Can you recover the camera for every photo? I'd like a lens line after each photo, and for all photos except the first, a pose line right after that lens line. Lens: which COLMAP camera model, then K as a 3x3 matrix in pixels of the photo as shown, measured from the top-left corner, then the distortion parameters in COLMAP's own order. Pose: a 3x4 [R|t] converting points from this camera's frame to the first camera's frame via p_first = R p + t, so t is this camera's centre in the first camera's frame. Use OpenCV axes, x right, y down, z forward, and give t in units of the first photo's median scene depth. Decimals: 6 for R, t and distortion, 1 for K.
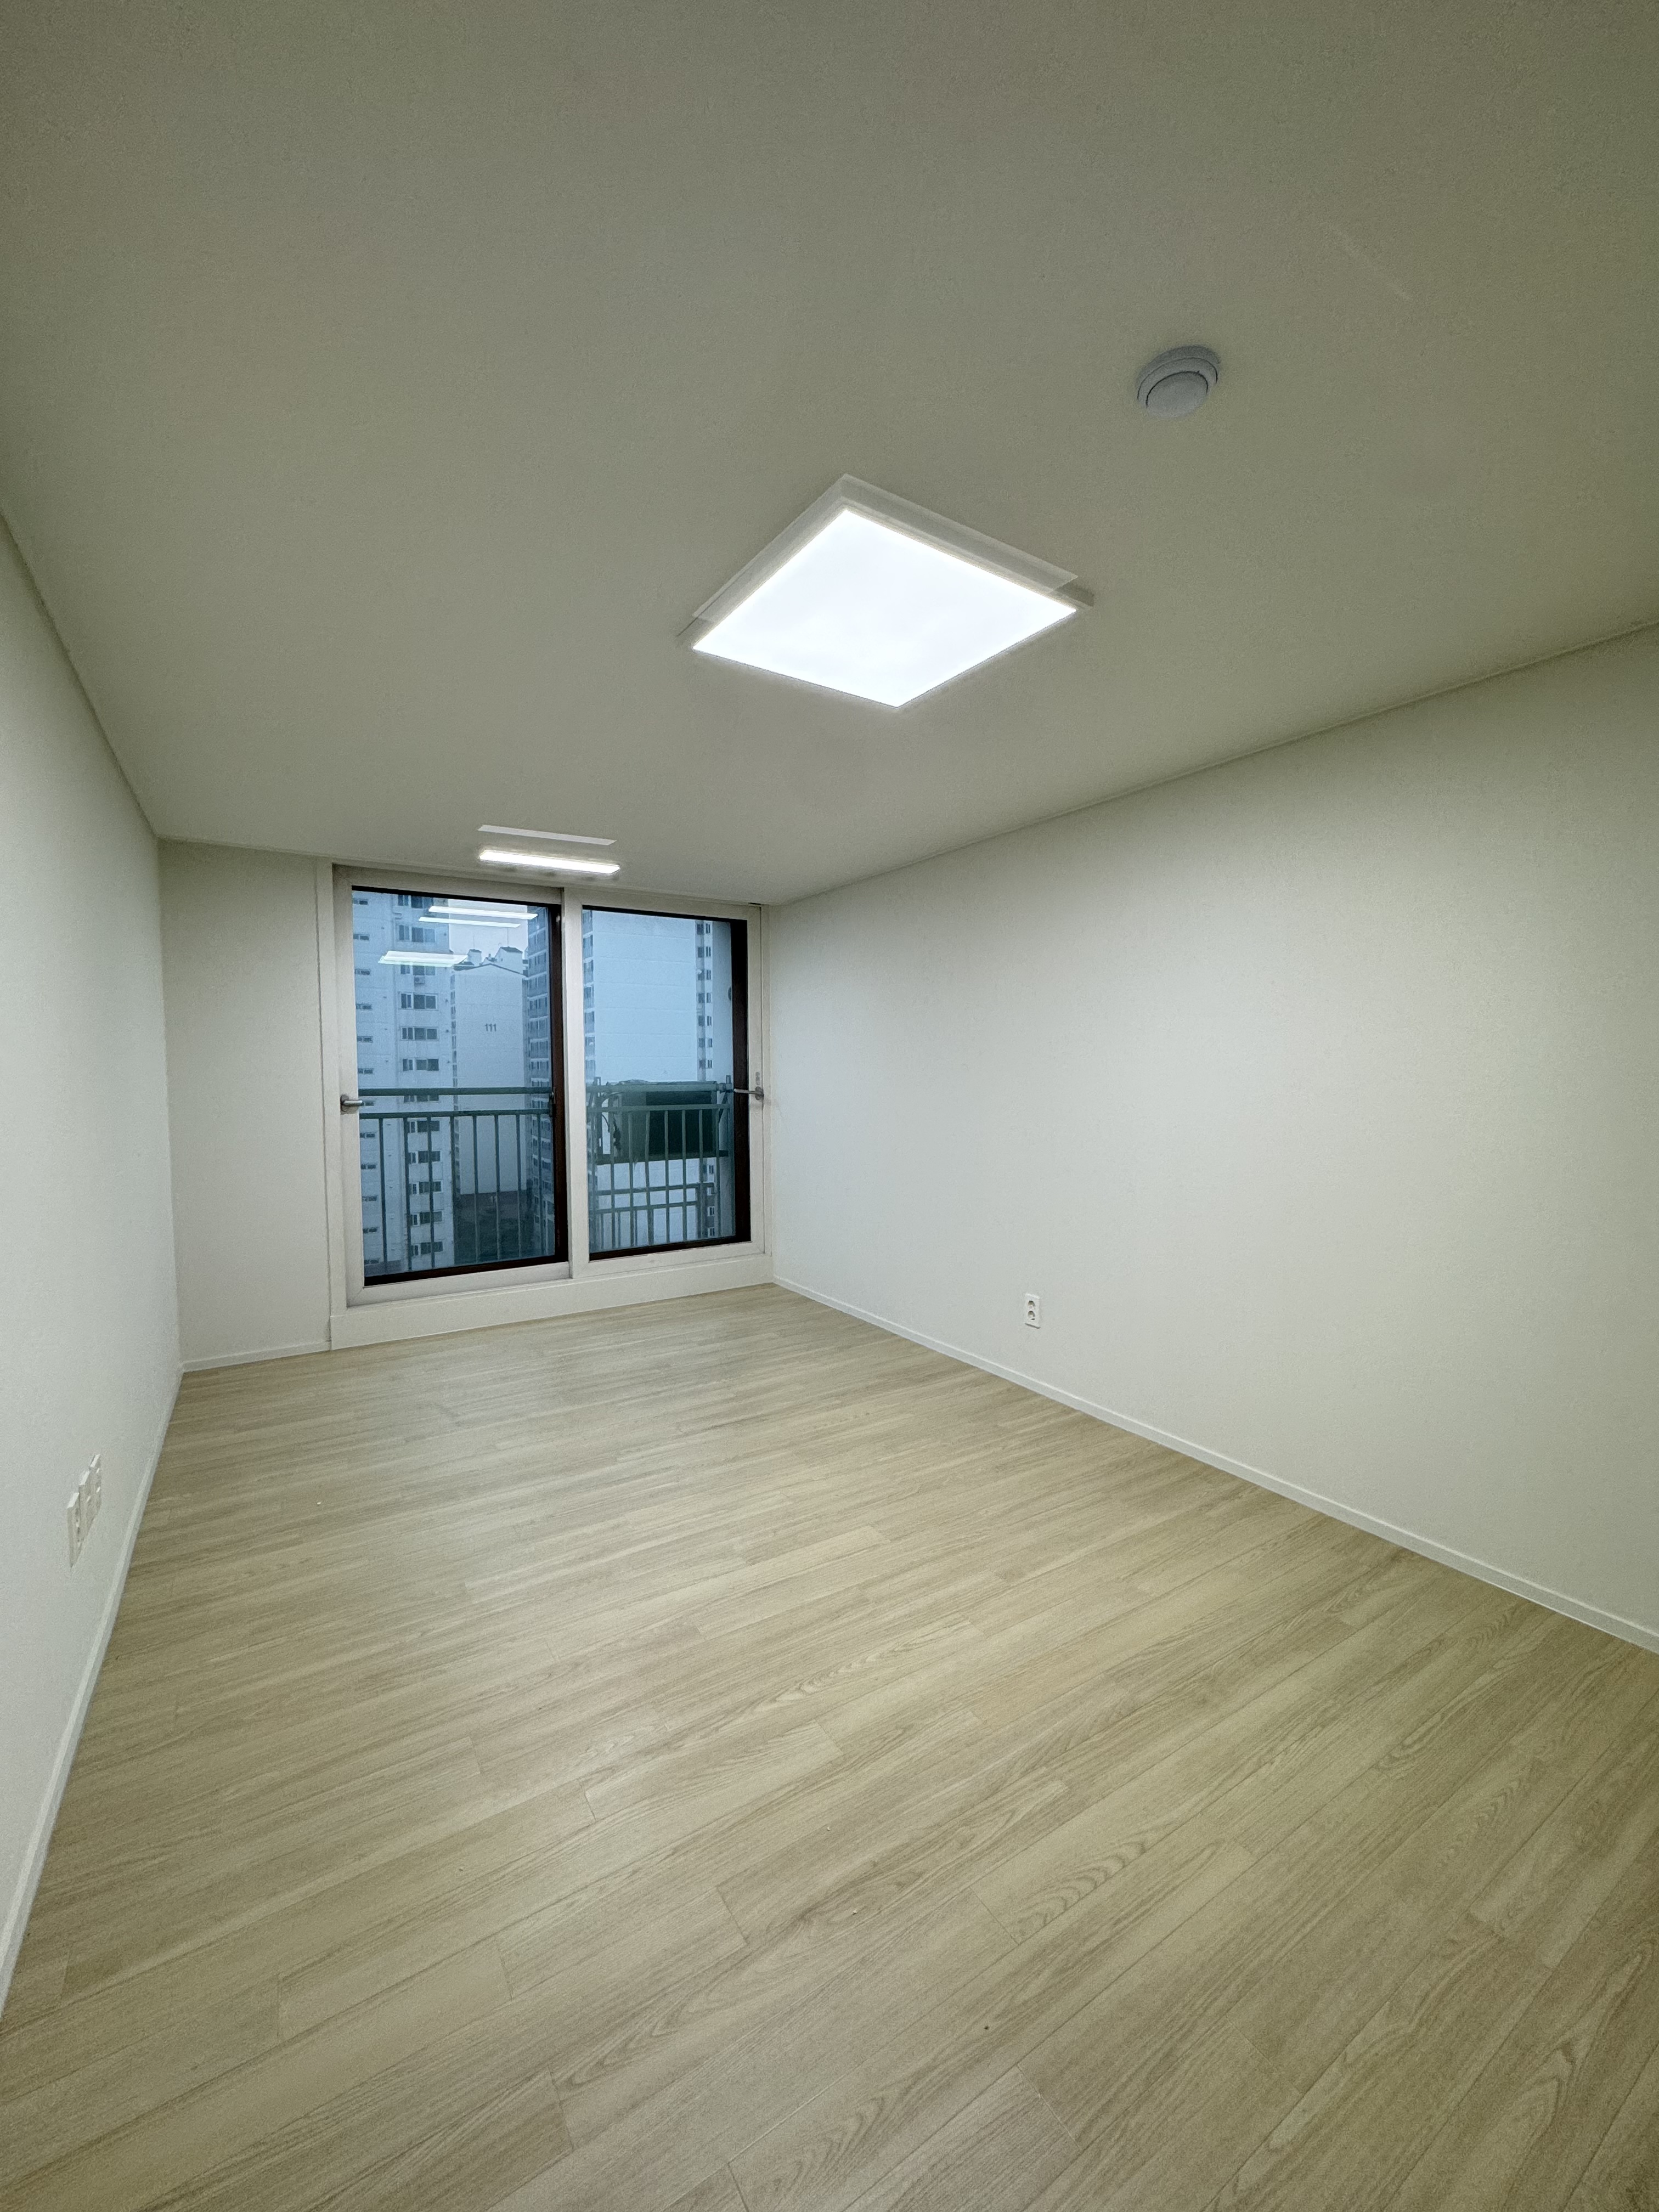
lens RADIAL K [[883.2, 0, 835.7], [0, 883.2, 1107.9], [0, 0, 1]] dist [0.000669, 0.000313]
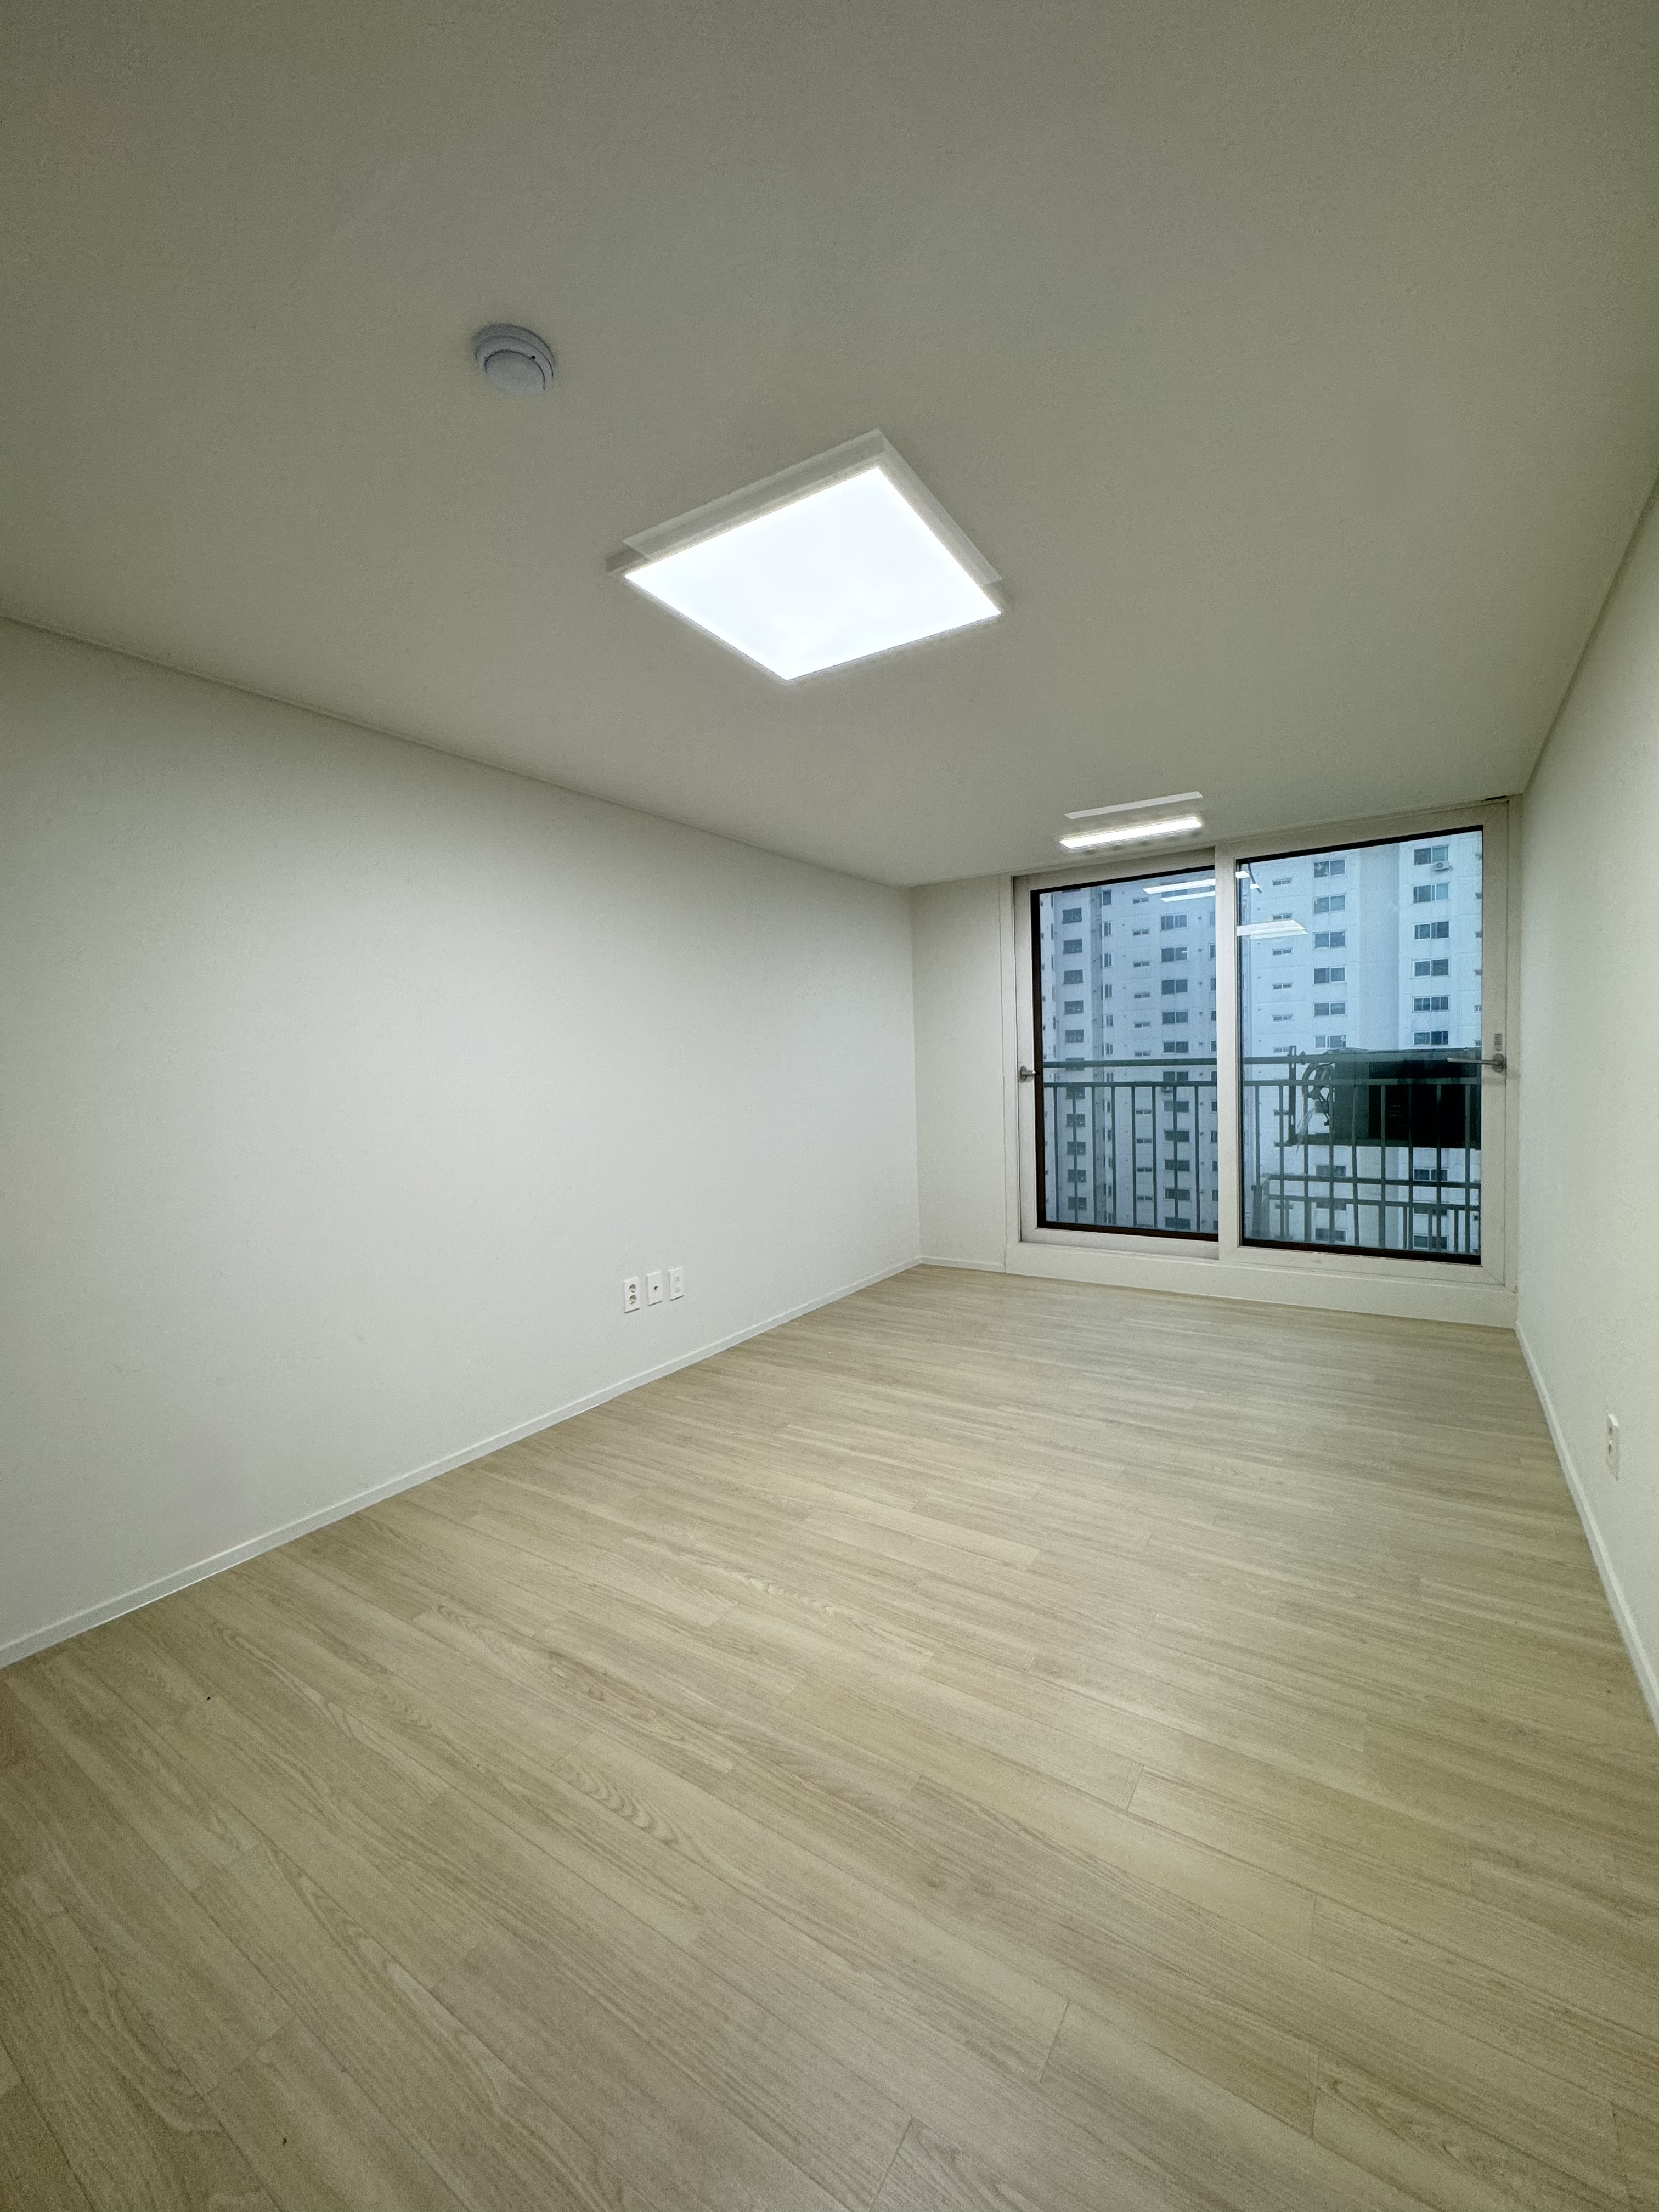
lens RADIAL K [[883.2, 0, 835.7], [0, 883.2, 1107.9], [0, 0, 1]] dist [0.000669, 0.000313]
pose [[0.405855, 0.037077, -0.913185, 0.786980], [-0.011224, 0.999304, 0.035586, 0.001583], [0.913869, -0.004193, 0.405988, 0.481821]]
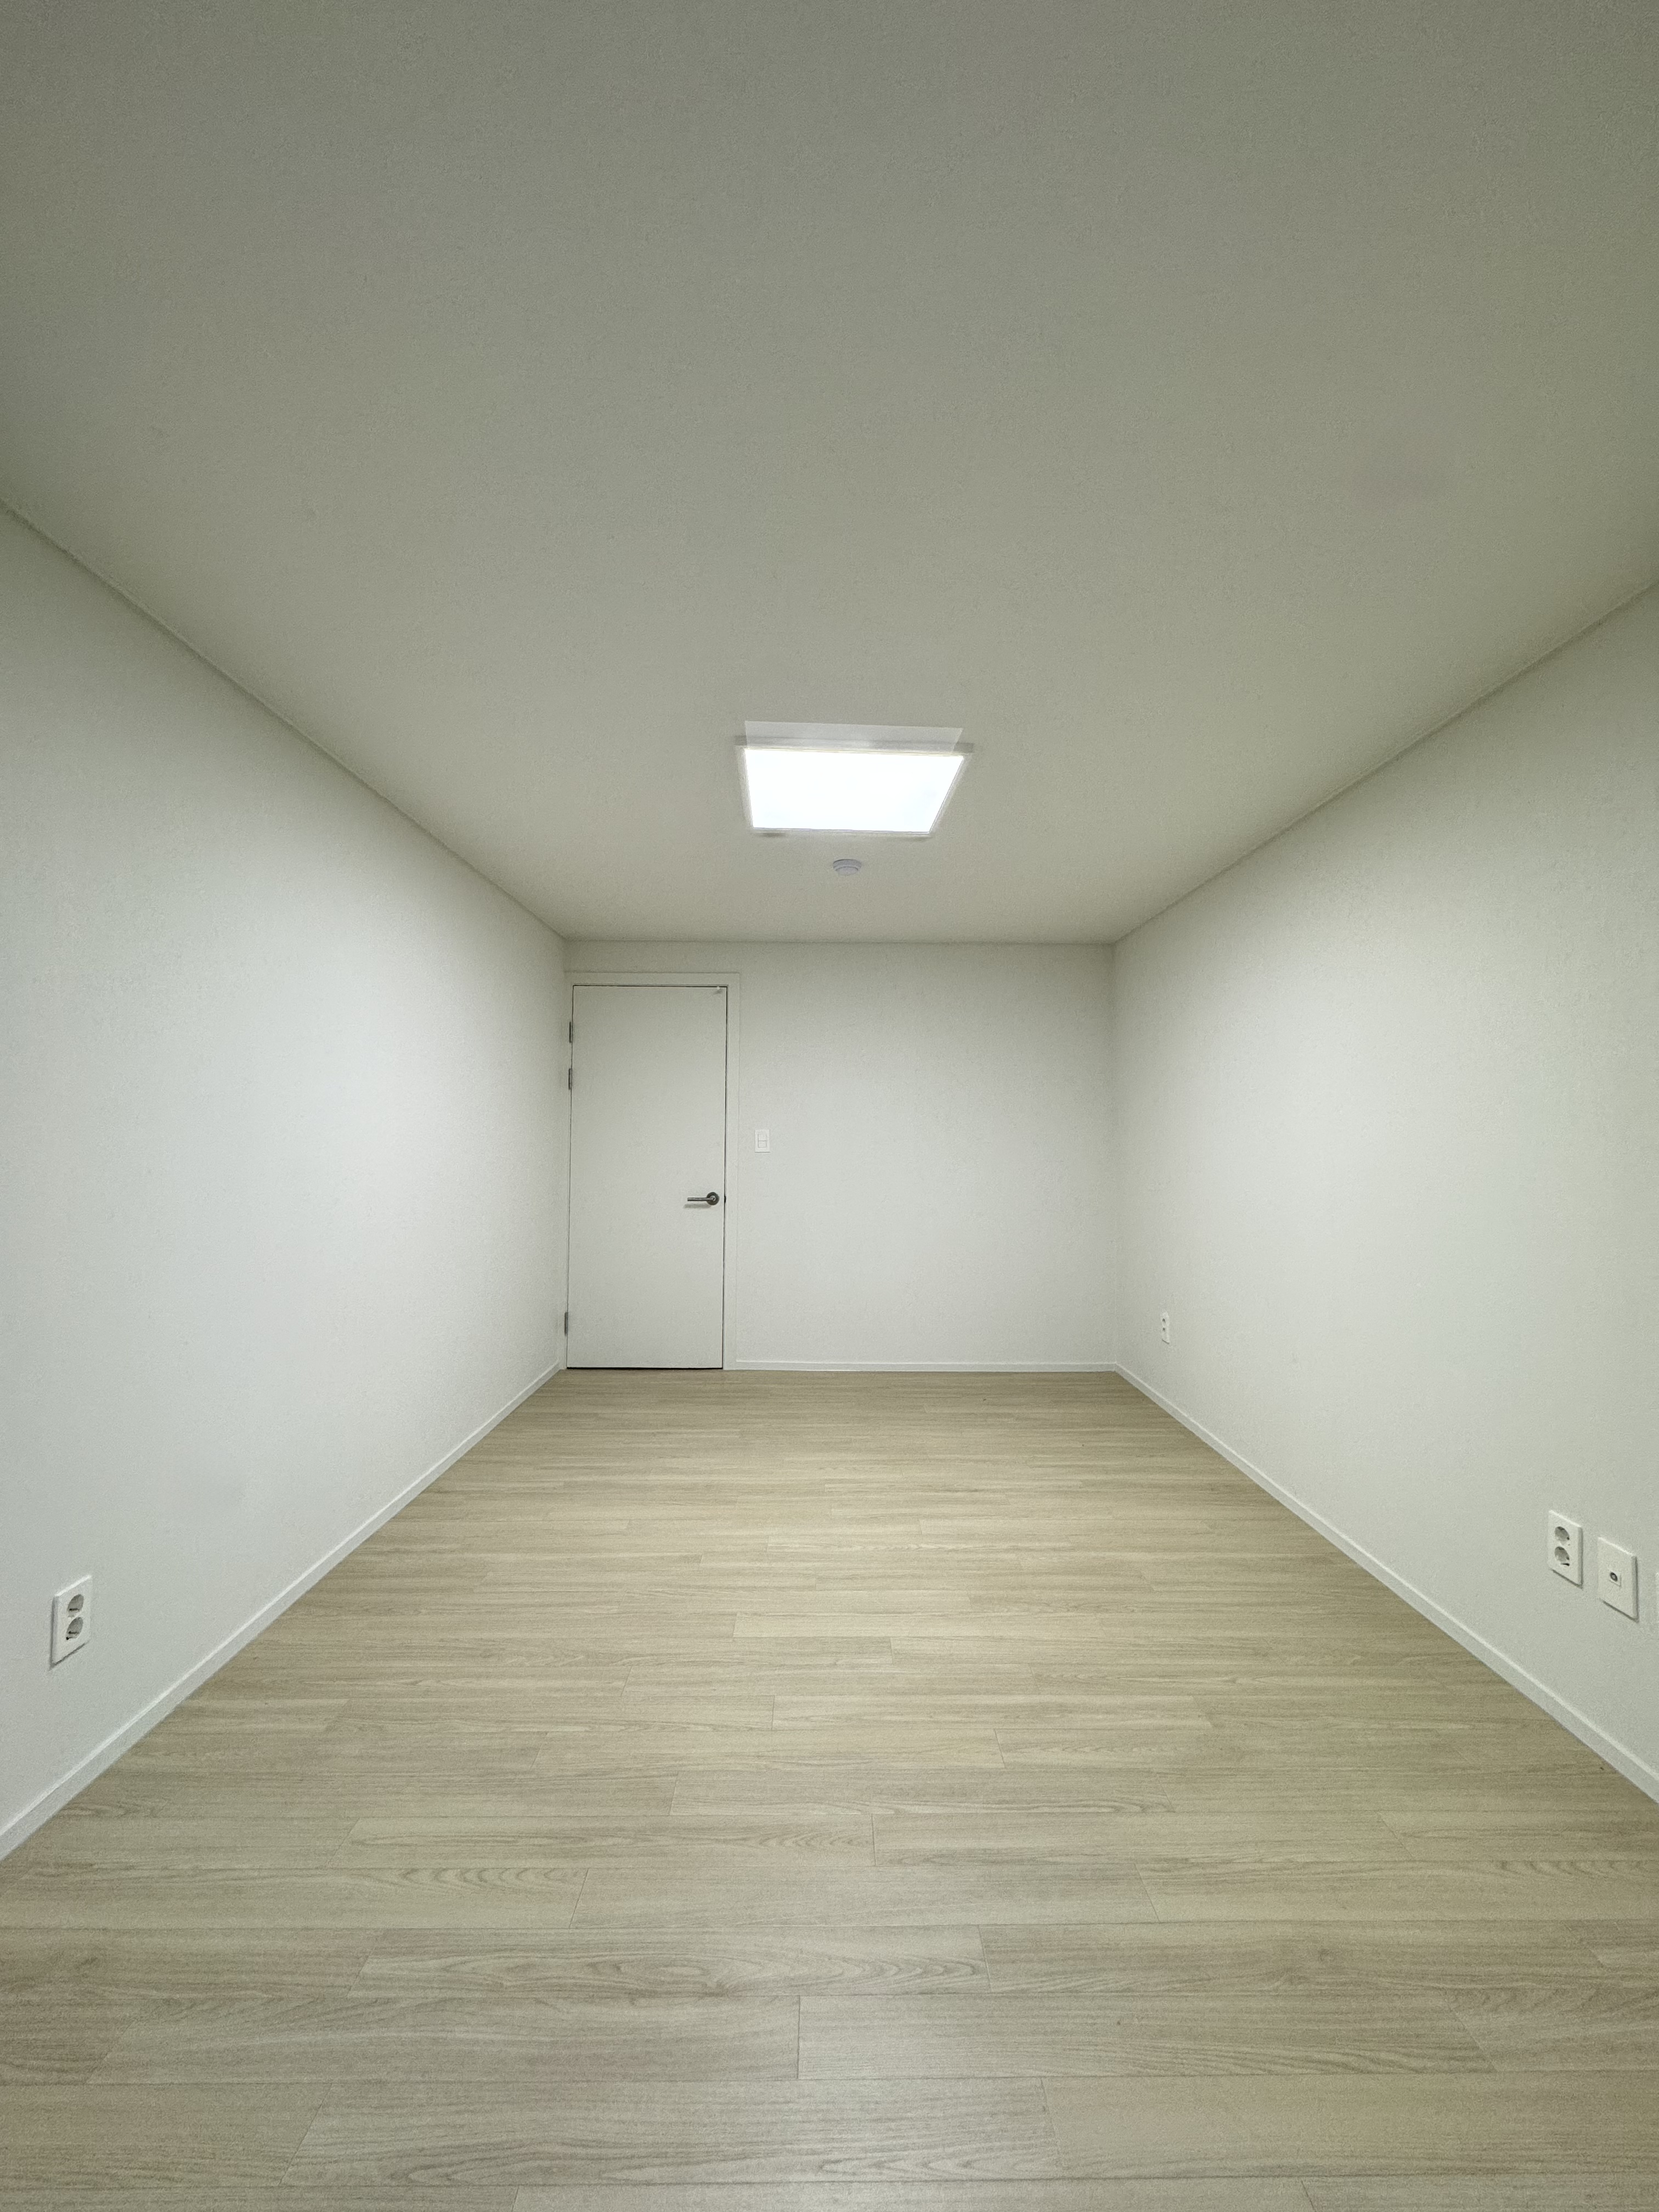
lens RADIAL K [[883.2, 0, 835.7], [0, 883.2, 1107.9], [0, 0, 1]] dist [0.000669, 0.000313]
pose [[-0.848725, 0.016220, 0.528586, -0.533297], [0.020323, 0.999792, 0.001953, -0.038938], [-0.528444, 0.012400, -0.848878, 1.758897]]
